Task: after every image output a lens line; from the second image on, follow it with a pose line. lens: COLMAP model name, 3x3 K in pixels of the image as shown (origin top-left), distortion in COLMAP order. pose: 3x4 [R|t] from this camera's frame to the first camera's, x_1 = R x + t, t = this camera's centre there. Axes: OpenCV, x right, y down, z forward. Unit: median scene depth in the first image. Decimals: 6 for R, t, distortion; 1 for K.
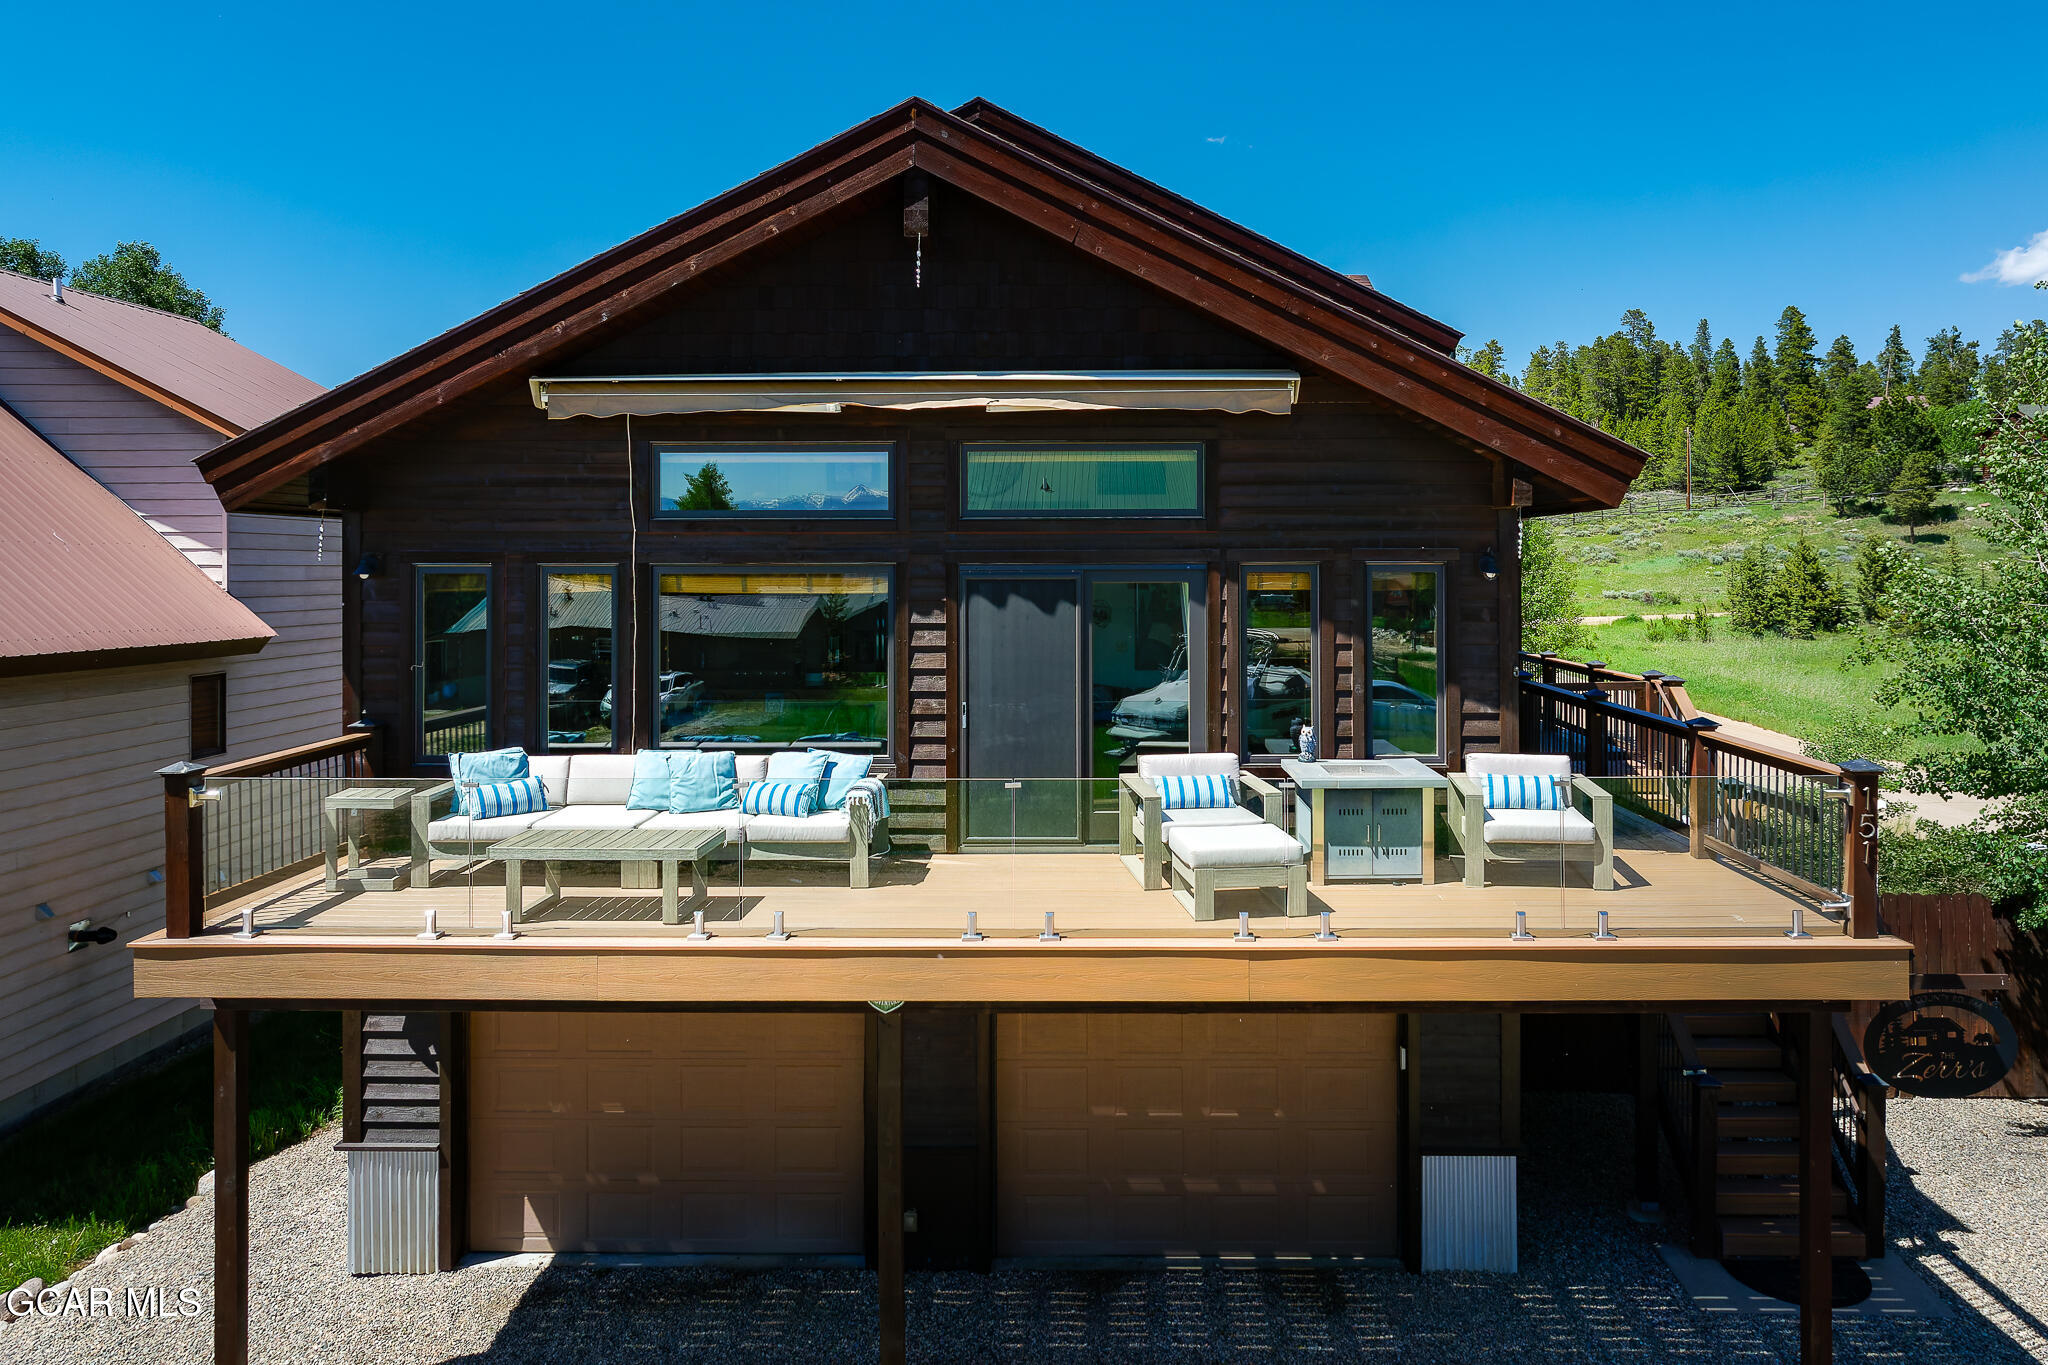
lens RADIAL K [[1435.4, 0, 1027.0], [0, 1435.4, 580.8], [0, 0, 1]] dist [-0.000868, -0.000076]
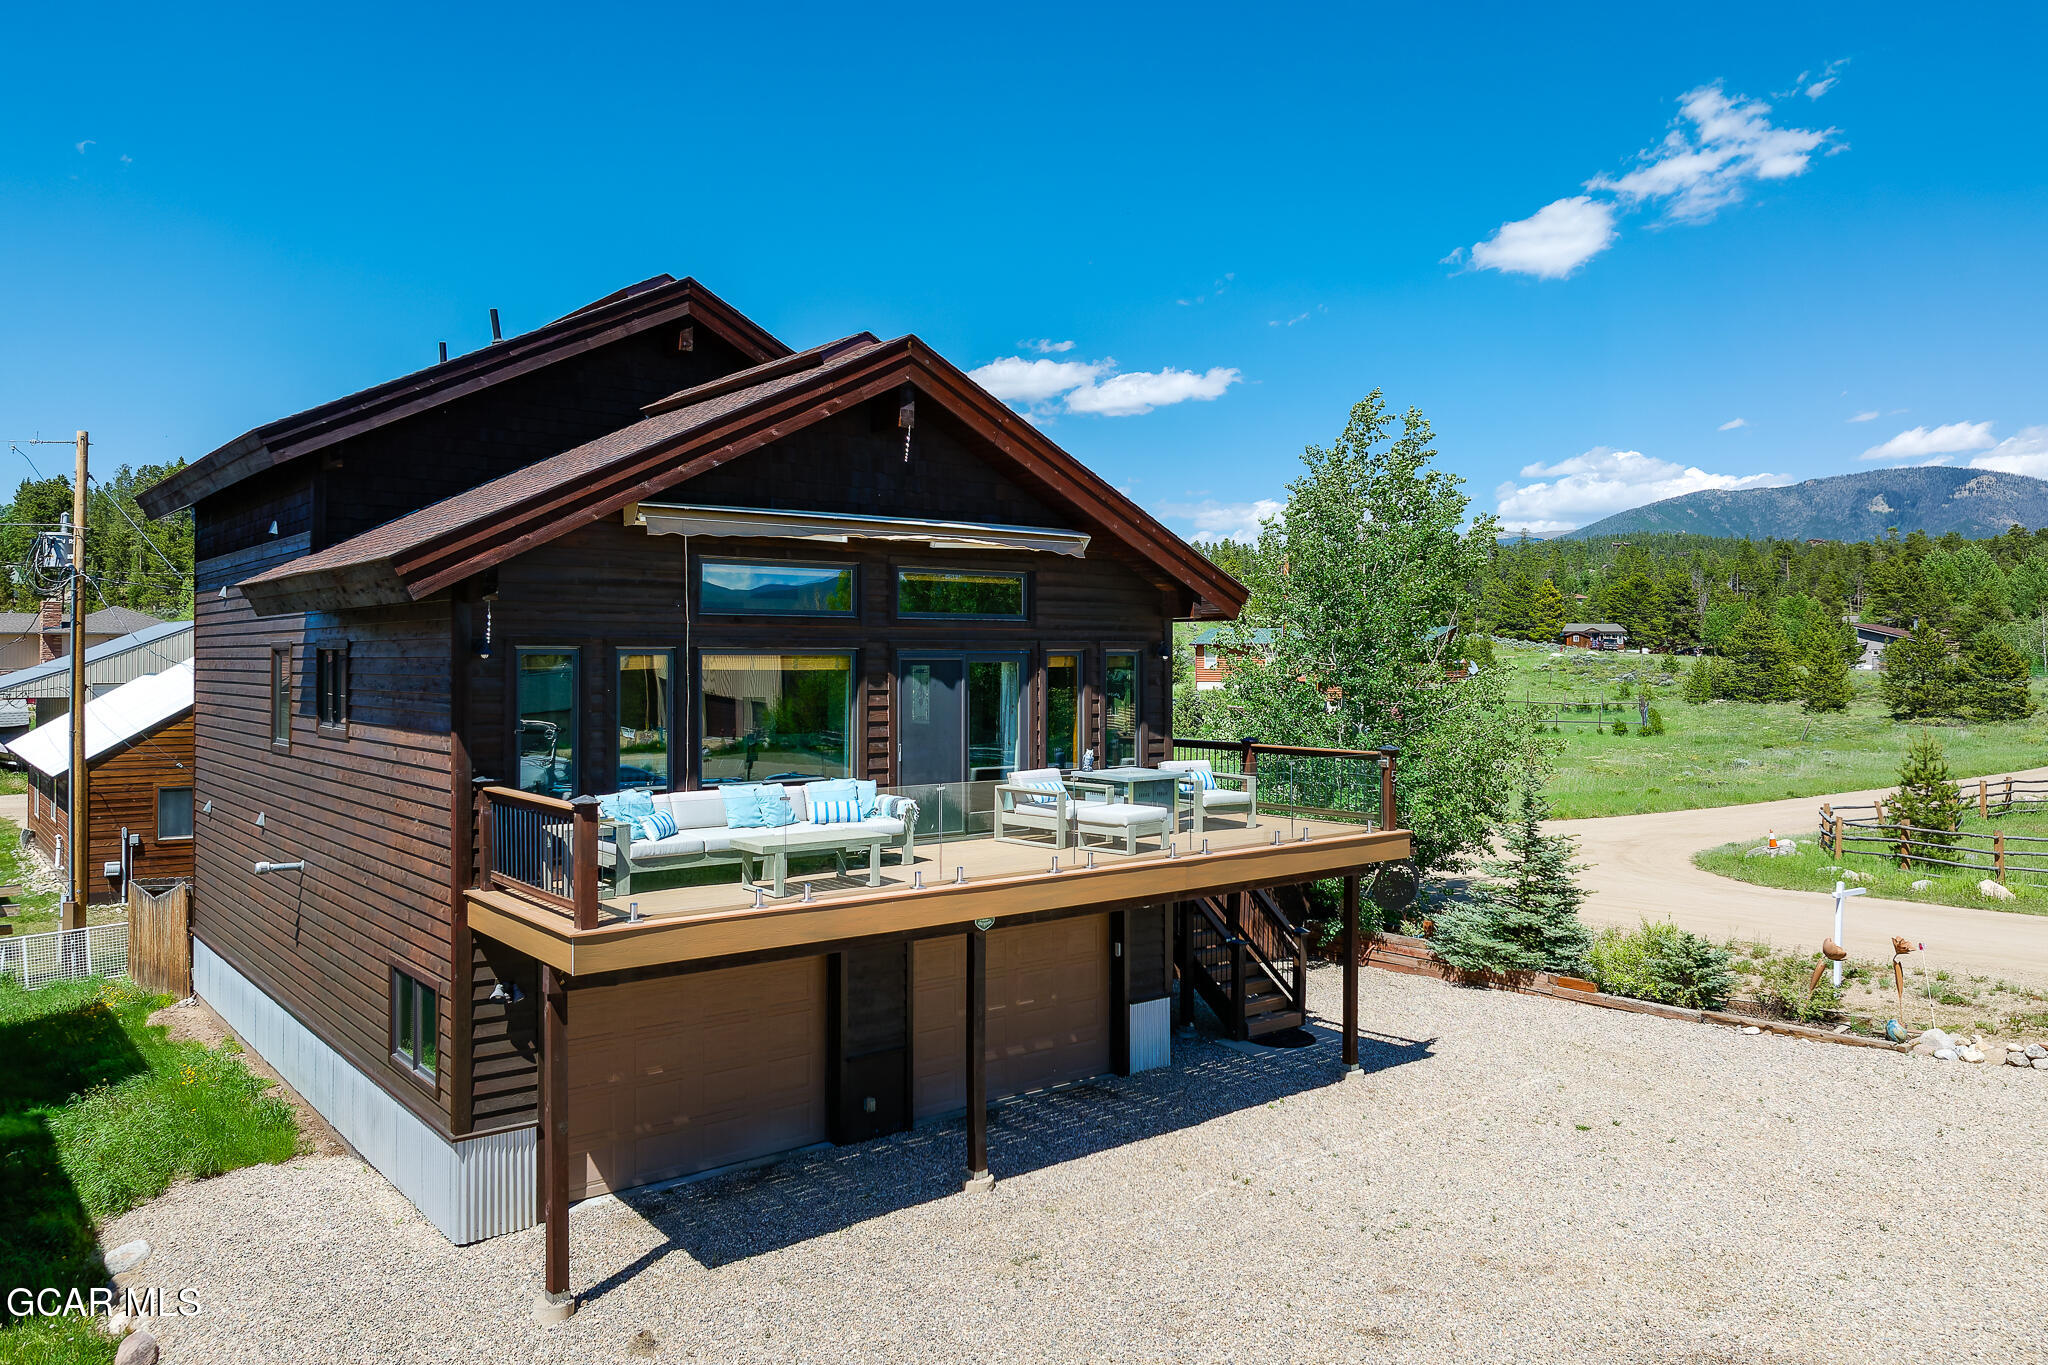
lens RADIAL K [[1454.0, 0, 1024.0], [0, 1454.0, 682.5], [0, 0, 1]] dist [0.004193, 0.001898]
pose [[0.771248, -0.008263, 0.636481, -0.896224], [0.003839, 0.999958, 0.008331, 0.010617], [-0.636523, -0.003982, 0.771247, -0.223858]]
